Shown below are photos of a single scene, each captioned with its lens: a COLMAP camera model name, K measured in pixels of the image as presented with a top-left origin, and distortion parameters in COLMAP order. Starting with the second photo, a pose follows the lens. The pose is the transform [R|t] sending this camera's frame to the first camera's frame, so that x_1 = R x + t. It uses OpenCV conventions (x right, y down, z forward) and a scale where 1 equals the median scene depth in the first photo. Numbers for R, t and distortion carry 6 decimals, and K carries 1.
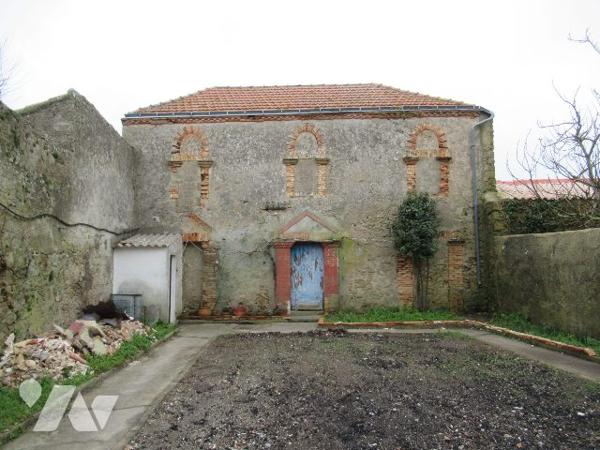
lens RADIAL K [[444.0, 0, 300.0], [0, 444.0, 225.0], [0, 0, 1]] dist [-0.004292, -0.006308]
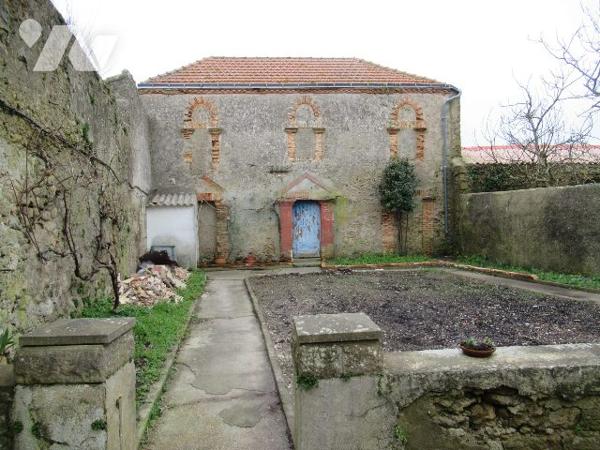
lens RADIAL K [[444.0, 0, 300.0], [0, 444.0, 225.0], [0, 0, 1]] dist [-0.004292, -0.006308]
pose [[0.992798, -0.015497, 0.118795, -0.141946], [0.004273, 0.995547, 0.094167, -0.006875], [-0.119725, -0.092981, 0.988443, -0.162868]]
